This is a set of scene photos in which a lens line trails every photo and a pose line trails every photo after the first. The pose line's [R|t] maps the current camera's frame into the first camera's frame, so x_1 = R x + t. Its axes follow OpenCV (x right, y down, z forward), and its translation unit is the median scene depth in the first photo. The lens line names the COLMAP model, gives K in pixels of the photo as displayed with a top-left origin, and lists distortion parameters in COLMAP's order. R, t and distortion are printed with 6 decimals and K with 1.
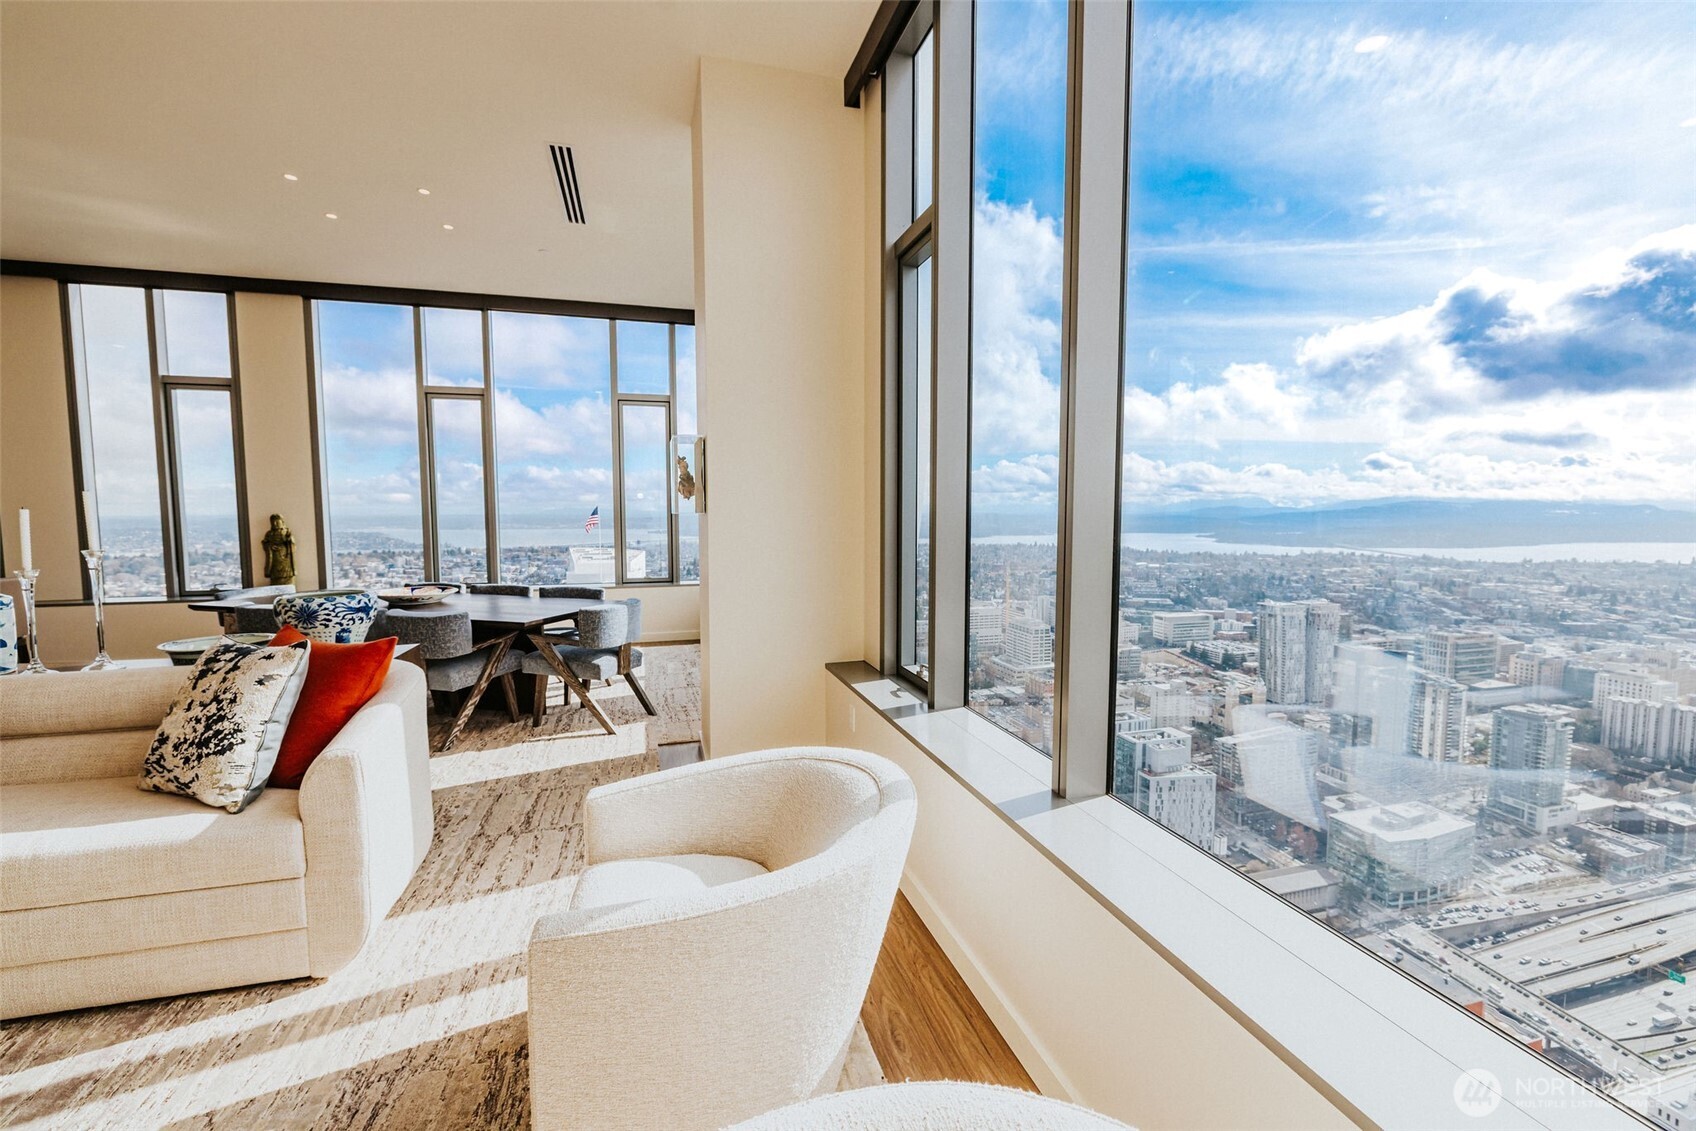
lens RADIAL K [[715.9, 0, 844.8], [0, 715.9, 559.3], [0, 0, 1]] dist [-0.003191, 0.001744]
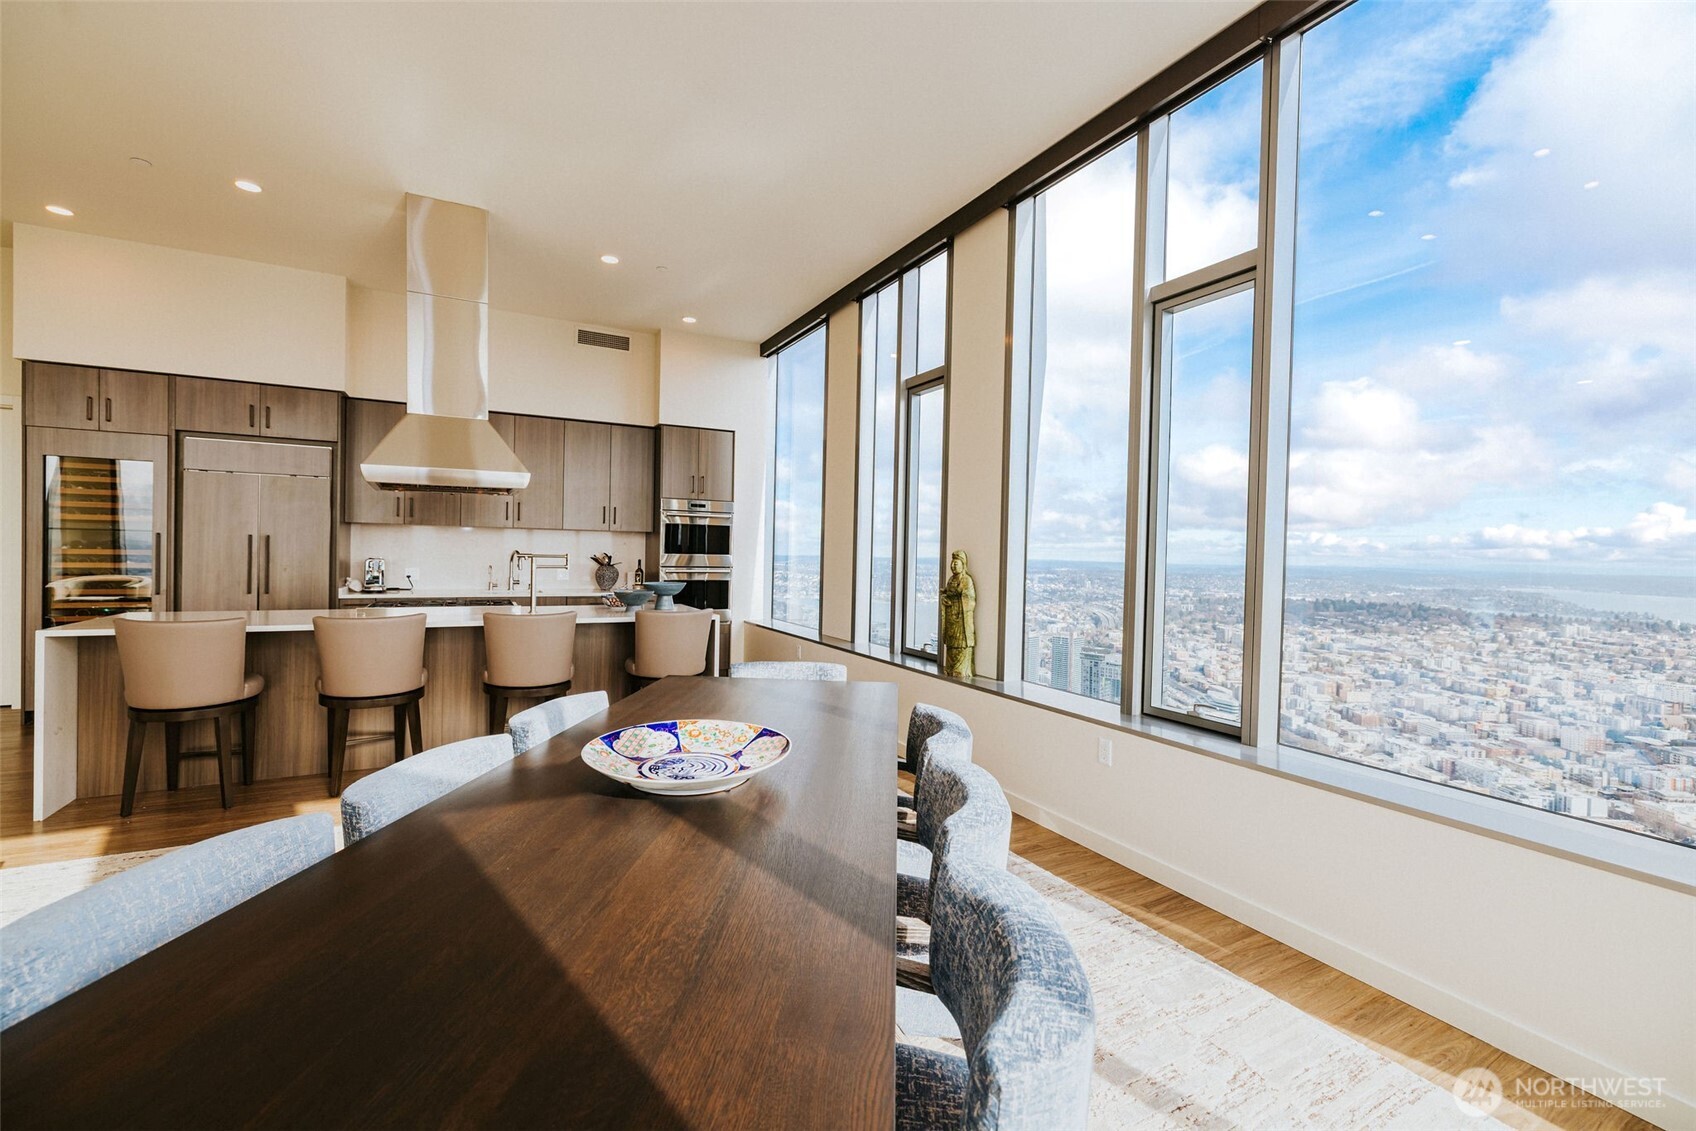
lens RADIAL K [[715.9, 0, 846.8], [0, 715.9, 564.3], [0, 0, 1]] dist [-0.003191, 0.001744]
pose [[0.214787, 0.025937, -0.976316, -0.166841], [-0.092356, 0.995707, 0.006134, -0.046055], [0.972284, 0.088852, 0.216260, 0.757549]]
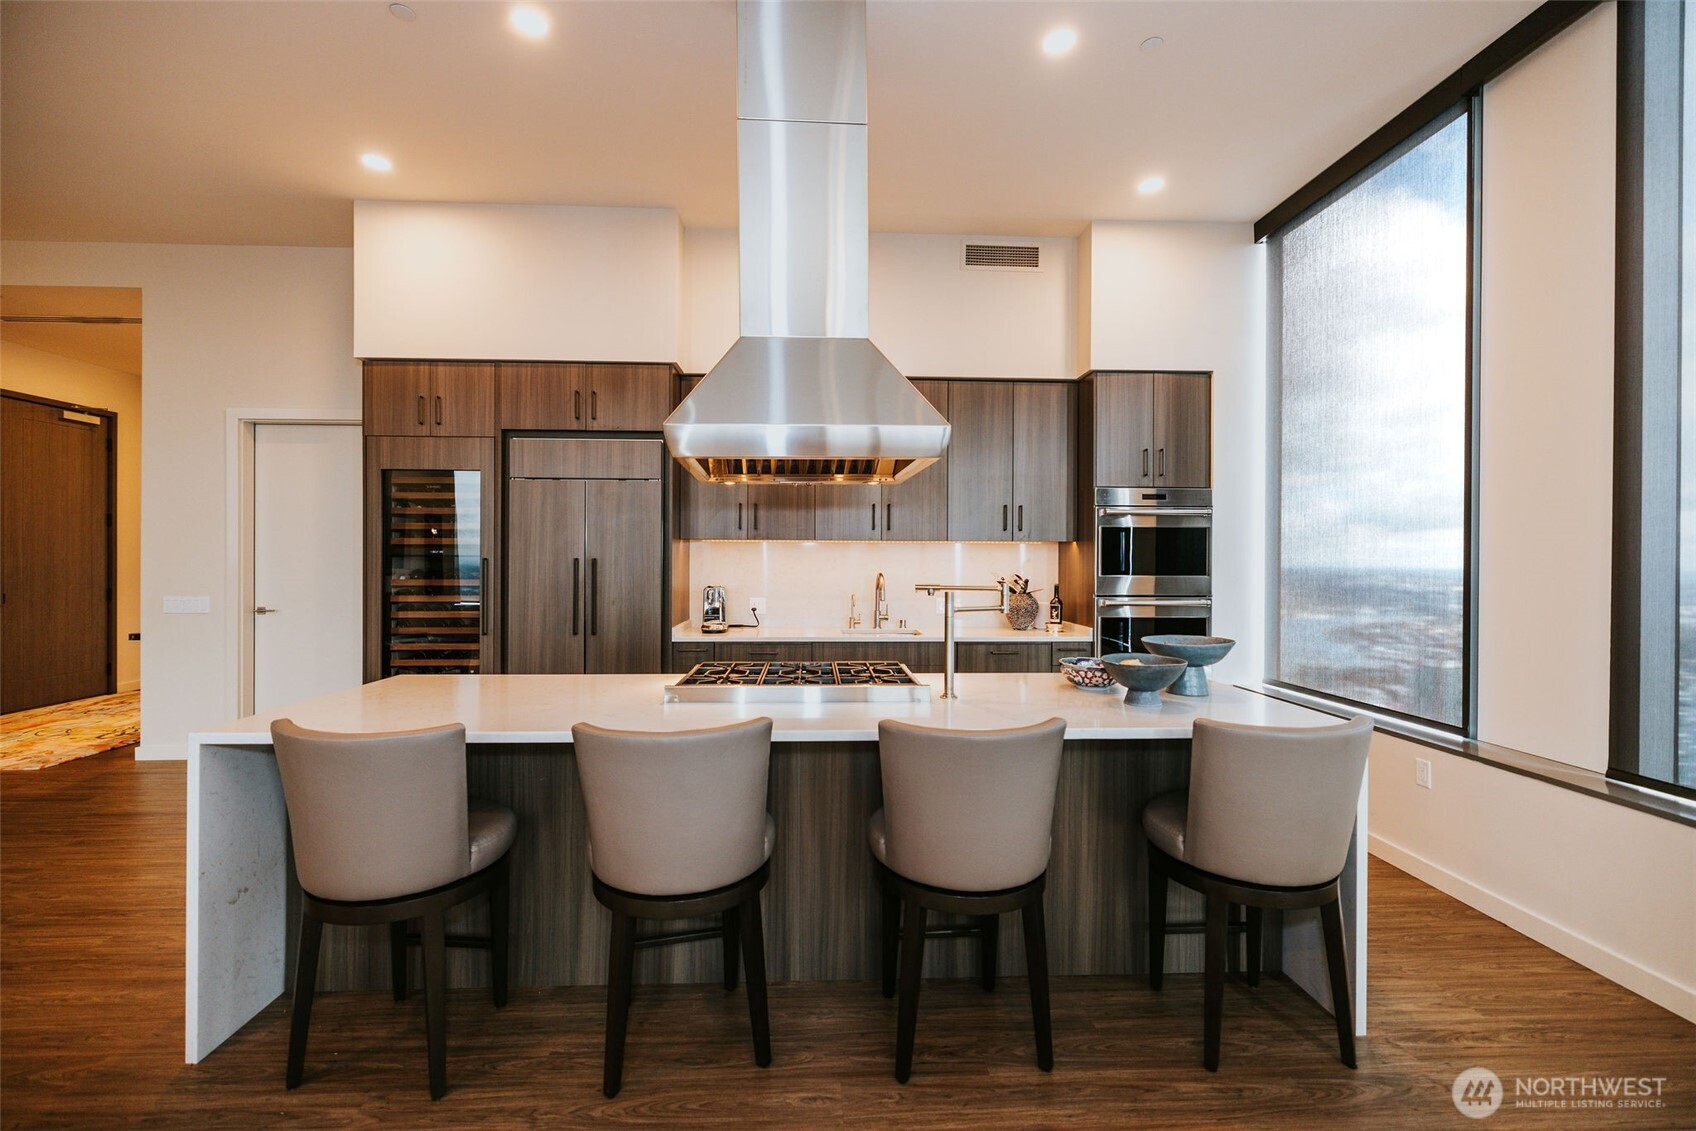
lens RADIAL K [[715.9, 0, 833.7], [0, 715.9, 565.0], [0, 0, 1]] dist [-0.003191, 0.001744]
pose [[-0.230247, 0.008816, -0.973092, -0.549864], [-0.073312, 0.996960, 0.026379, -0.038992], [0.970367, 0.077414, -0.228900, 0.634365]]
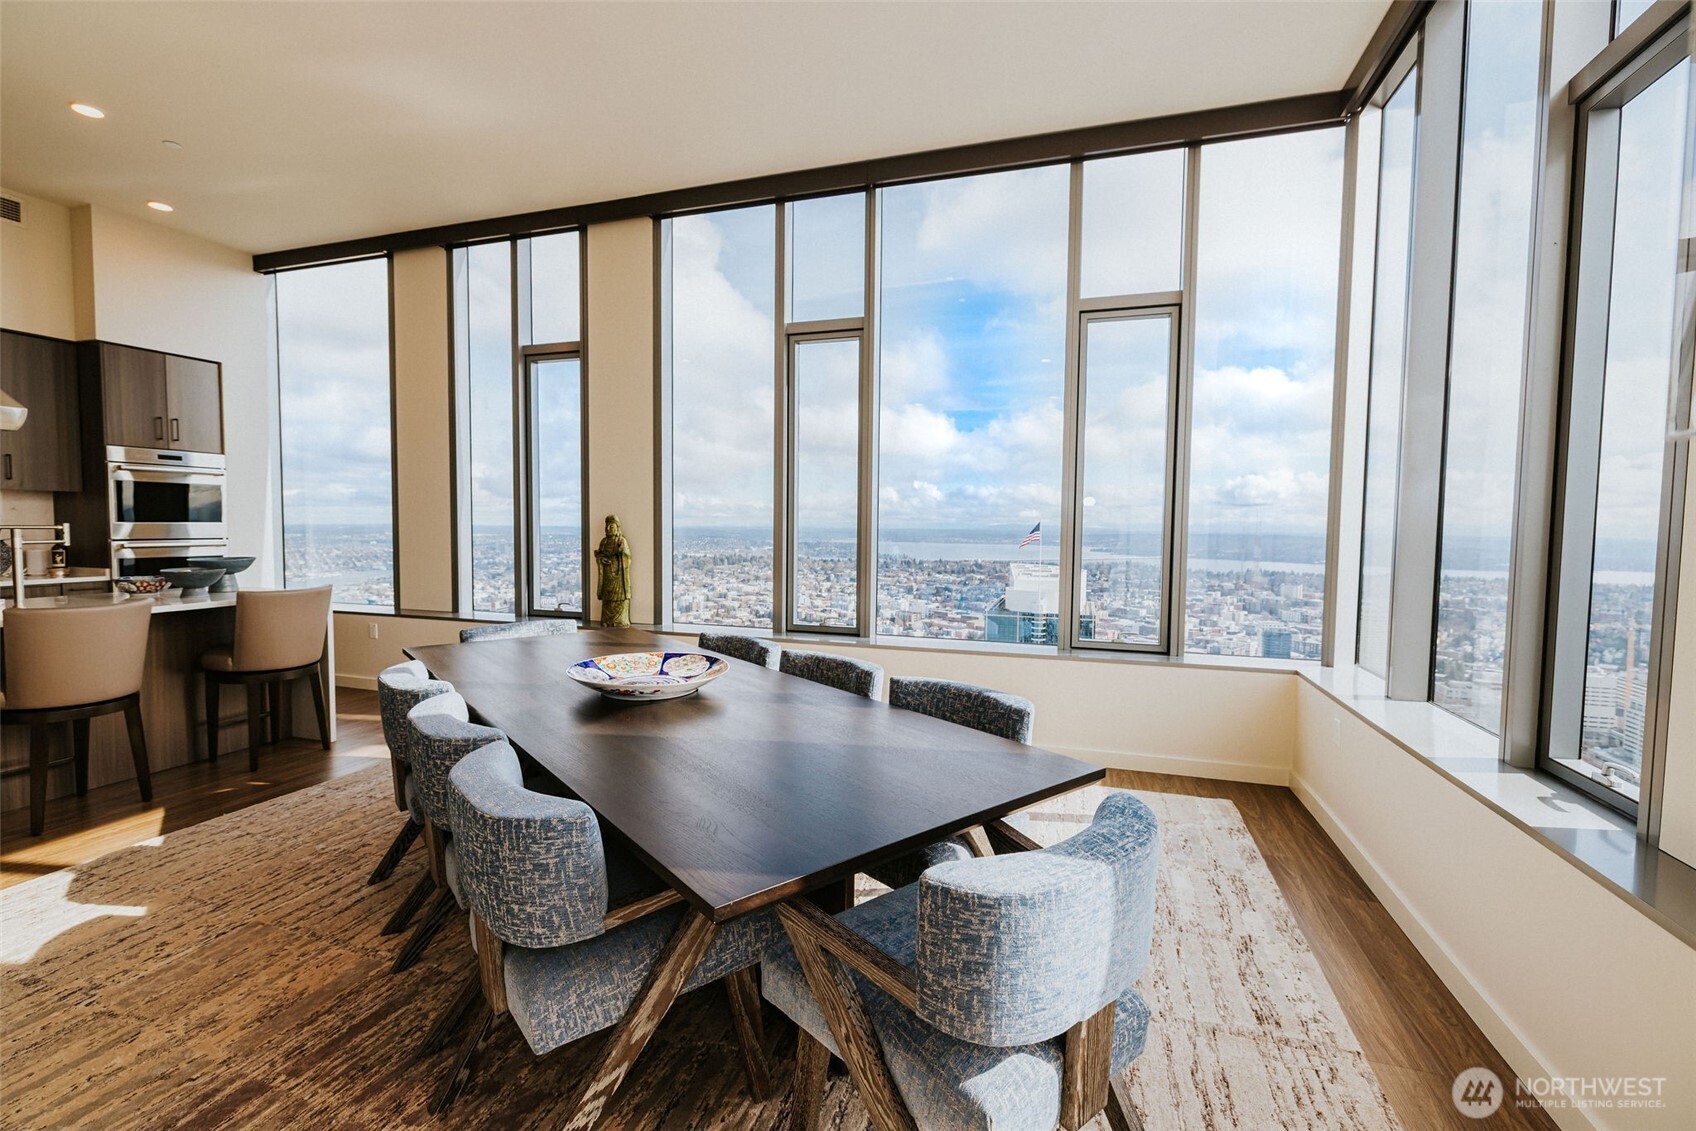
lens RADIAL K [[715.9, 0, 857.2], [0, 715.9, 562.3], [0, 0, 1]] dist [-0.003191, 0.001744]
pose [[0.836099, 0.040021, -0.547117, -0.171456], [-0.051365, 0.998665, -0.005444, -0.023860], [0.546169, 0.032654, 0.837038, 0.517096]]
